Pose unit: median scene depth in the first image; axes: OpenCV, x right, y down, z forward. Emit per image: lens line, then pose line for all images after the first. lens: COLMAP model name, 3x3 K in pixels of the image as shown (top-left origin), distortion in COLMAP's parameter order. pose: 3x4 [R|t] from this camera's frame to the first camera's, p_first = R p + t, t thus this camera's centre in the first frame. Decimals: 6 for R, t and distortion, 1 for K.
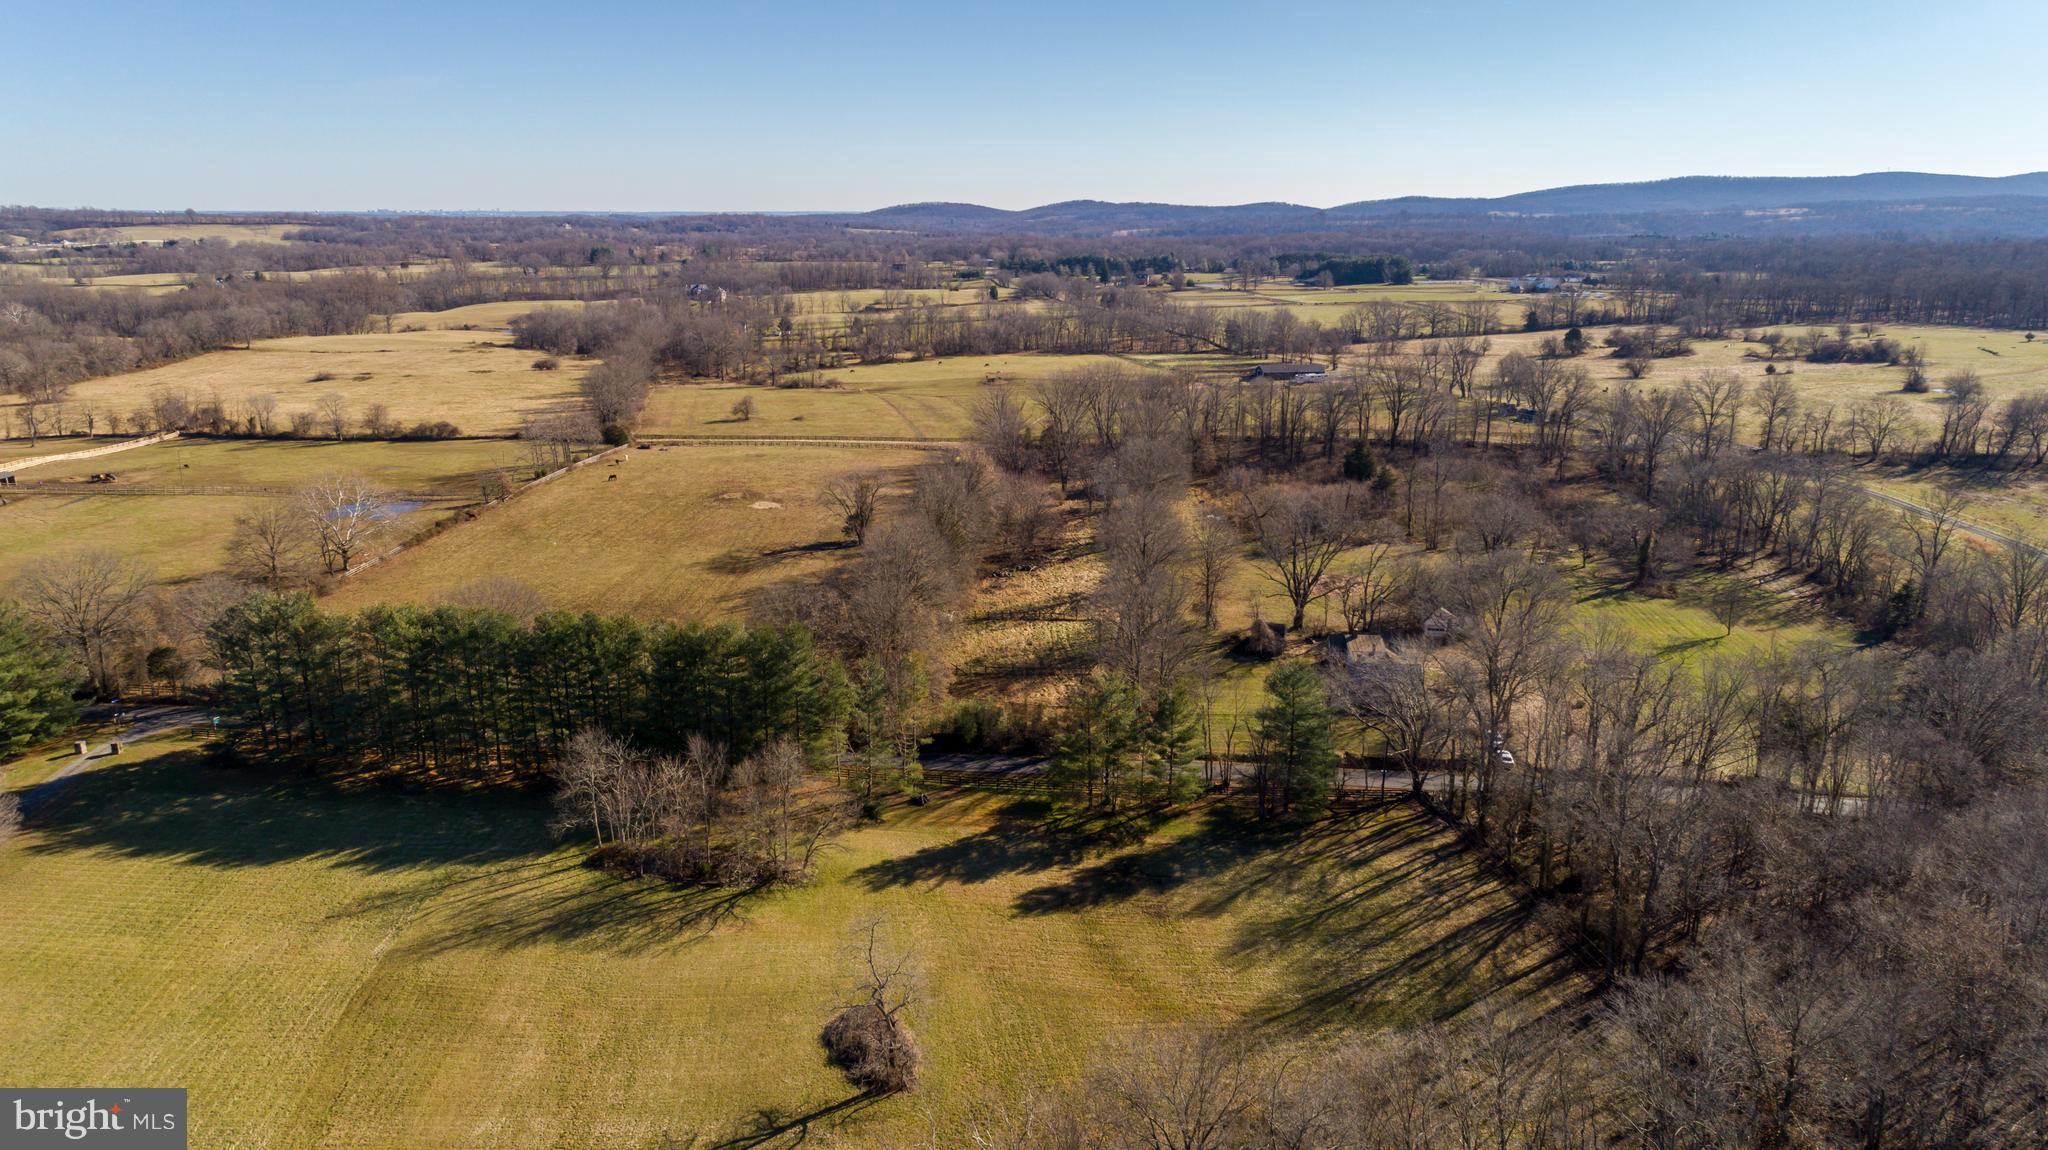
lens RADIAL K [[1360.5, 0, 1025.1], [0, 1360.5, 575.8], [0, 0, 1]] dist [0.012666, 0.008904]
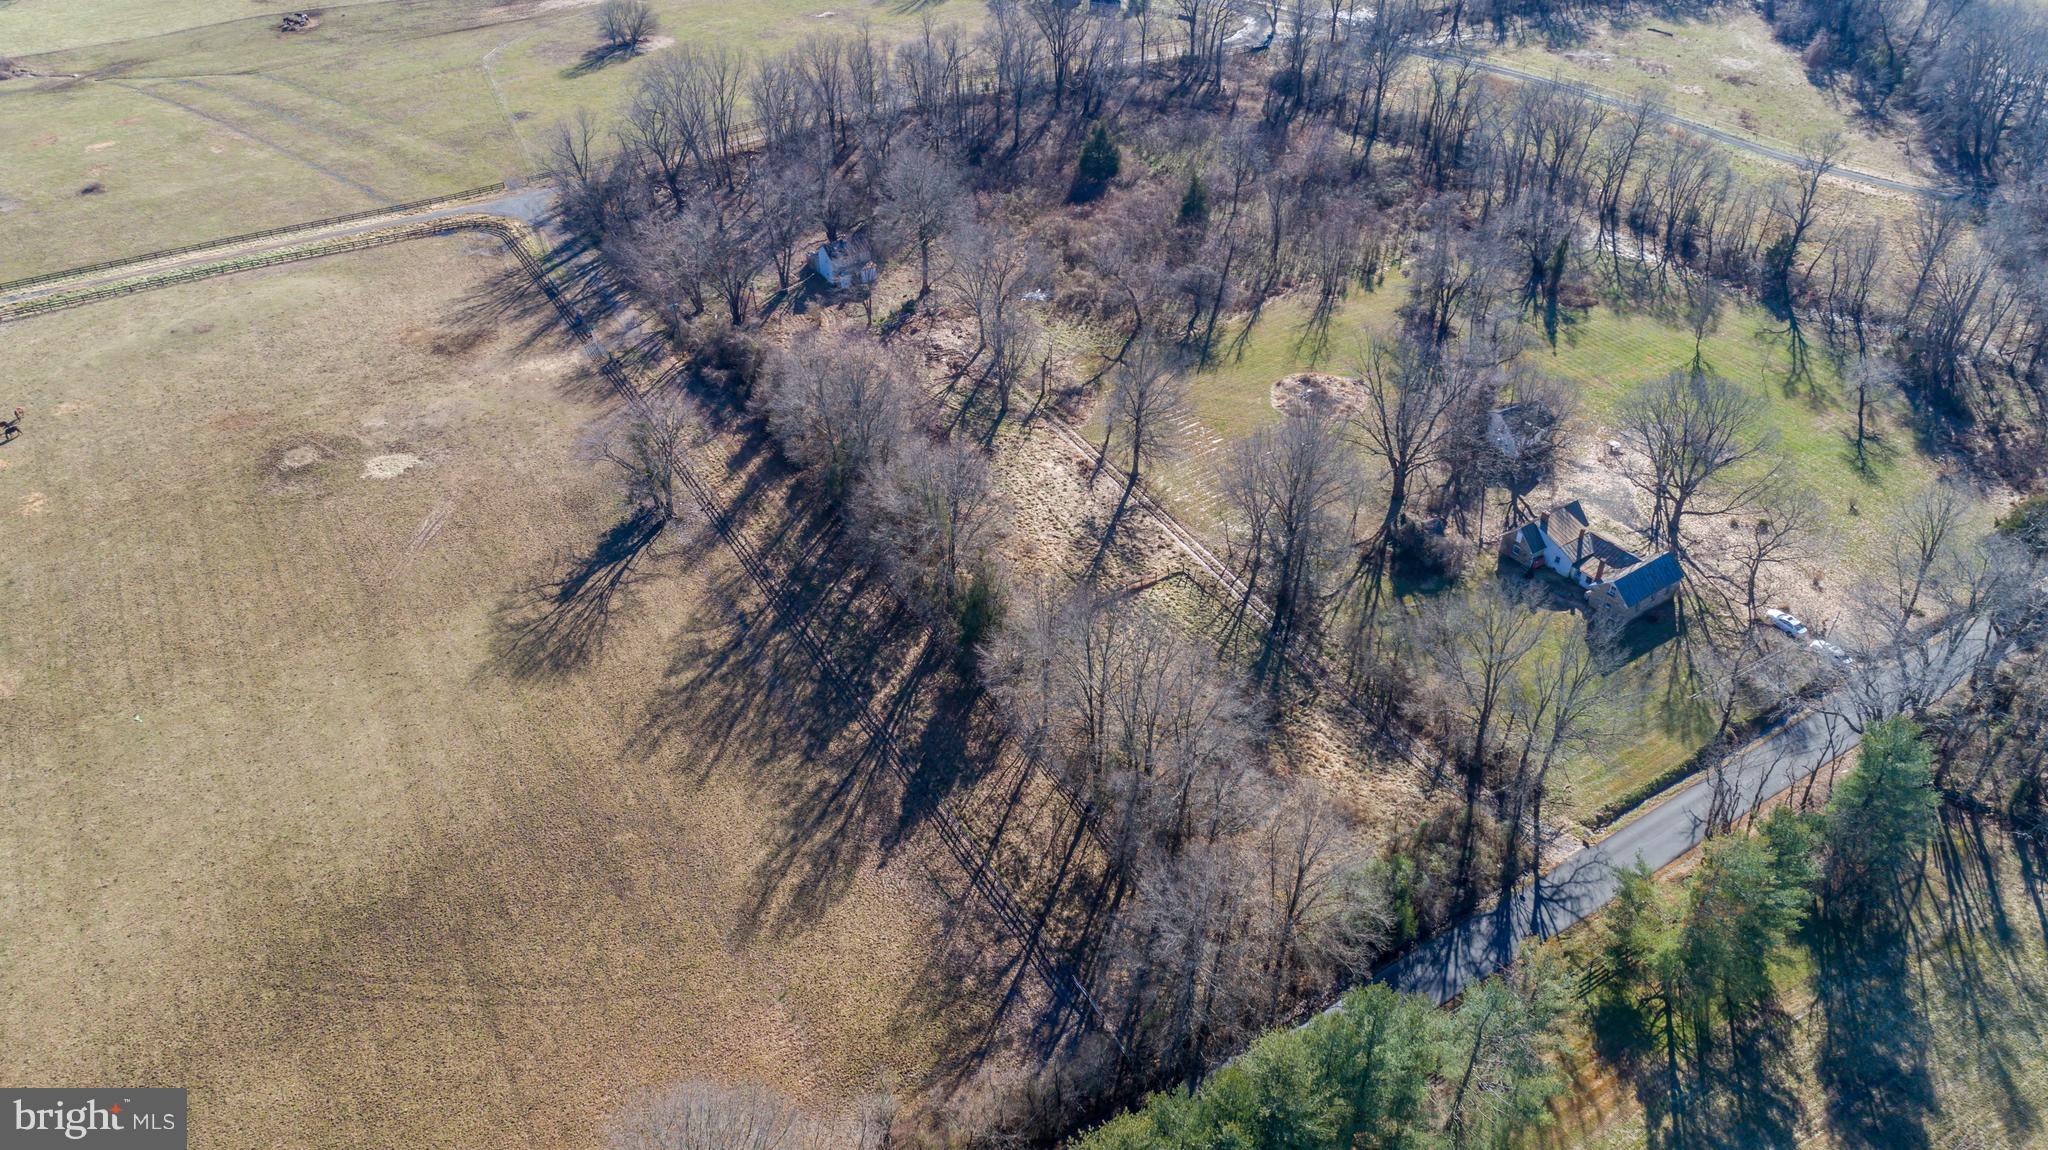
lens RADIAL K [[1360.5, 0, 1028.5], [0, 1360.5, 578.6], [0, 0, 1]] dist [0.012666, 0.008904]
pose [[0.803422, -0.365436, 0.470073, -0.228317], [0.166284, 0.895795, 0.412190, -0.177988], [-0.571719, -0.252997, 0.780468, 0.311368]]
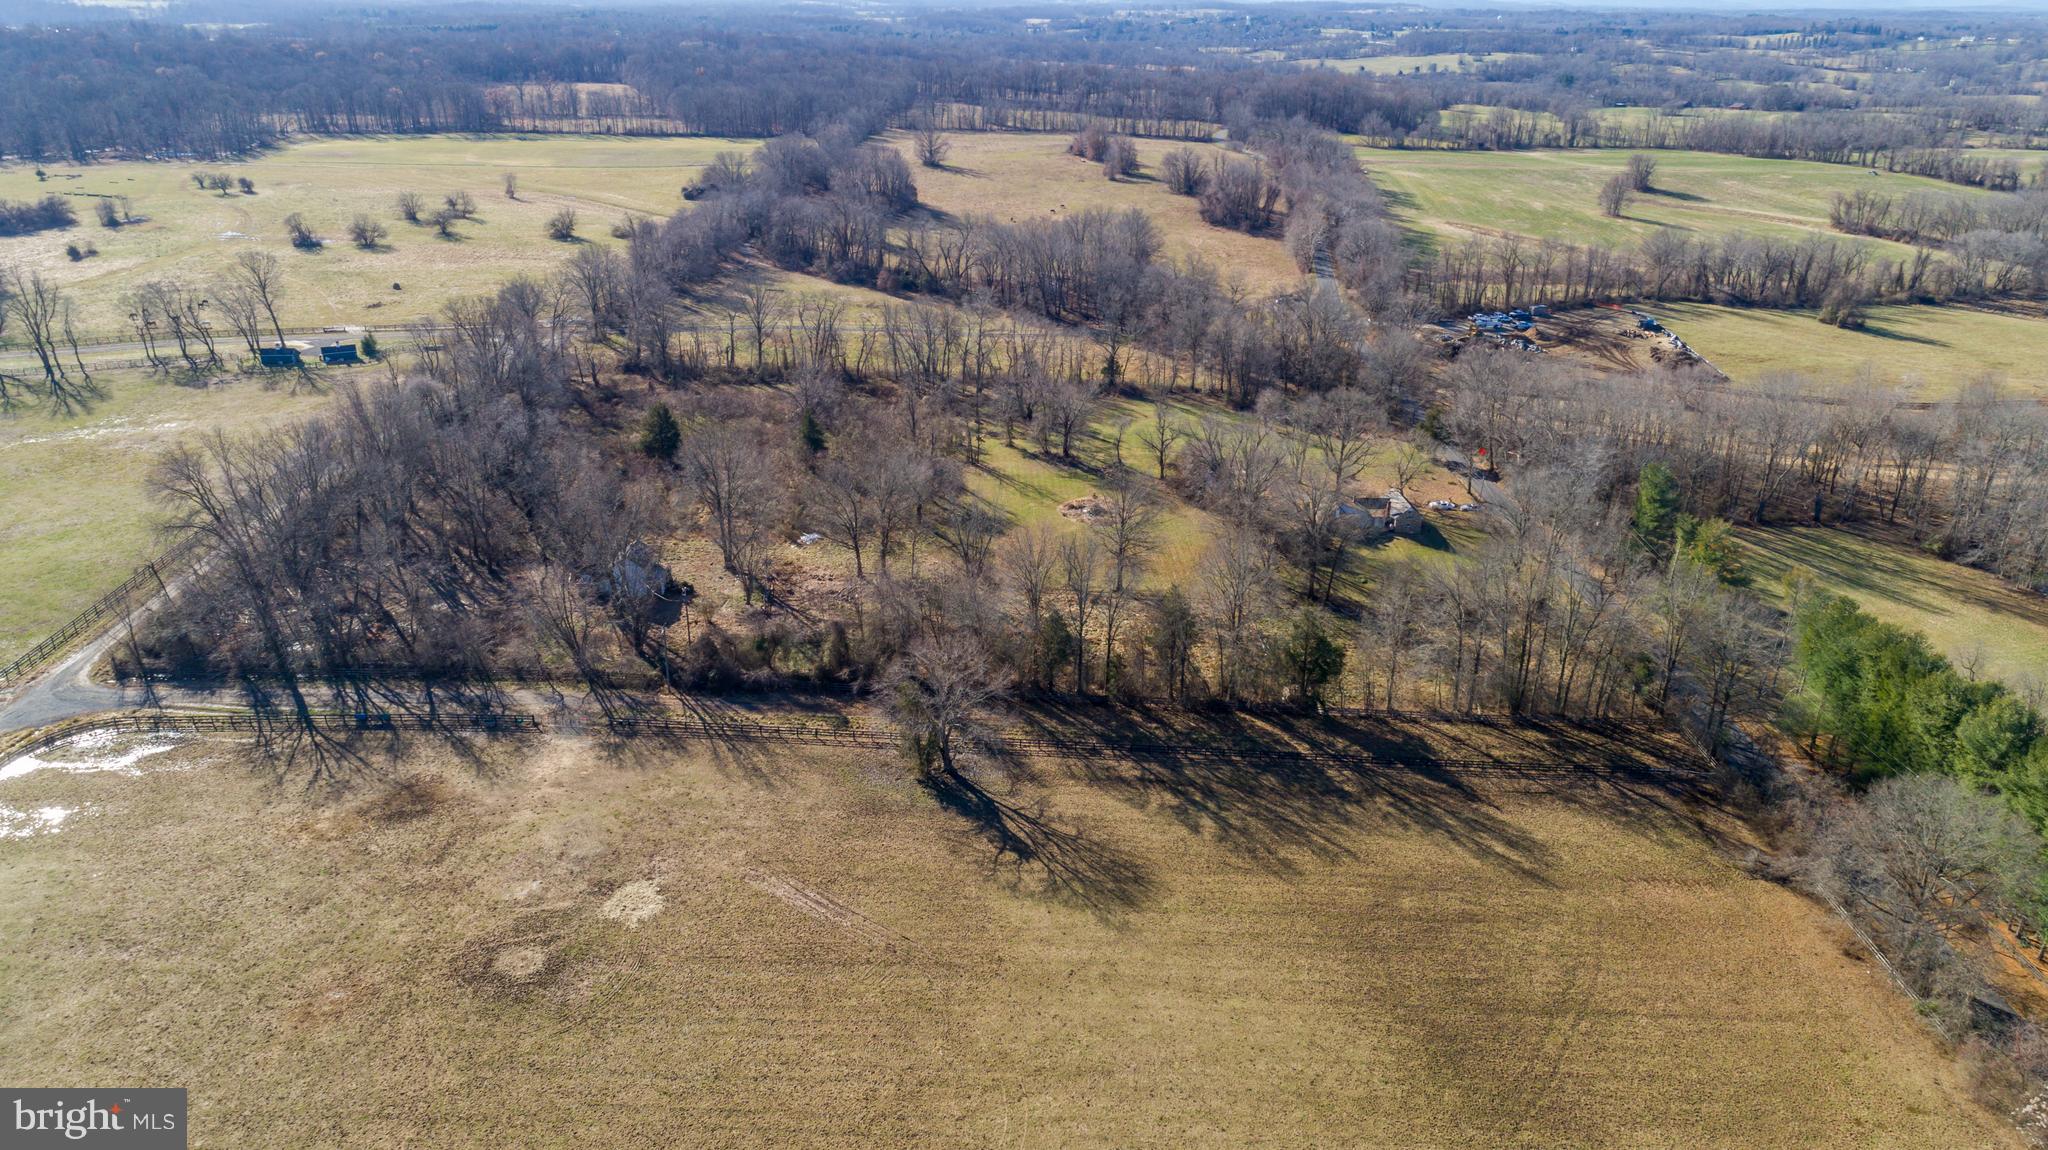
lens RADIAL K [[1360.5, 0, 1023.2], [0, 1360.5, 572.5], [0, 0, 1]] dist [0.012666, 0.008904]
pose [[-0.076665, -0.392650, 0.916487, -0.487157], [0.246990, 0.883064, 0.398991, -0.251817], [-0.965980, 0.256952, 0.029281, 0.719444]]
